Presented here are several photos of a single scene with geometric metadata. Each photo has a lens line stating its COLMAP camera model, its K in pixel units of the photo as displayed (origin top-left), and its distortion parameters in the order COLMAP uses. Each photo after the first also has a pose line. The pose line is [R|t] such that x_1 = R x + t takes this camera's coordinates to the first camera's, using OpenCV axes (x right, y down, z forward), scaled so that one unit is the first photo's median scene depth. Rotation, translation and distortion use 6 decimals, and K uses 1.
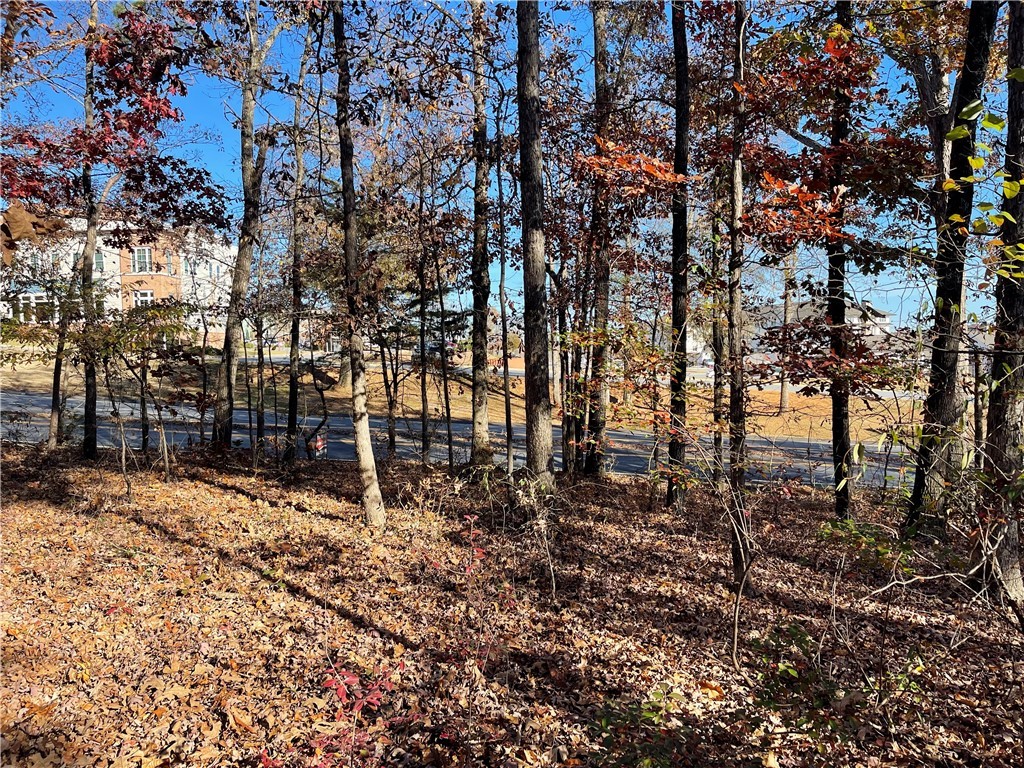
lens RADIAL K [[758.5, 0, 512.0], [0, 758.5, 384.0], [0, 0, 1]] dist [0.066527, -0.092695]
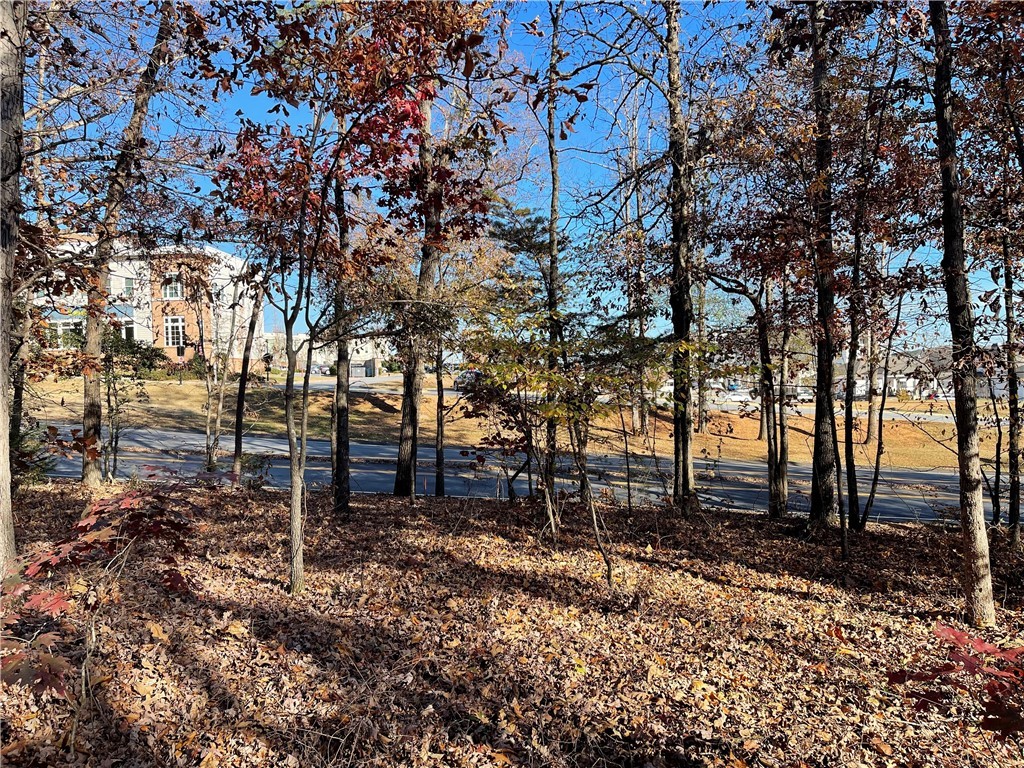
lens RADIAL K [[758.5, 0, 512.0], [0, 758.5, 384.0], [0, 0, 1]] dist [0.066527, -0.092695]
pose [[0.999390, -0.005474, 0.034494, -0.227028], [0.006540, 0.999503, -0.030853, -0.012488], [-0.034308, 0.031060, 0.998929, 0.079468]]
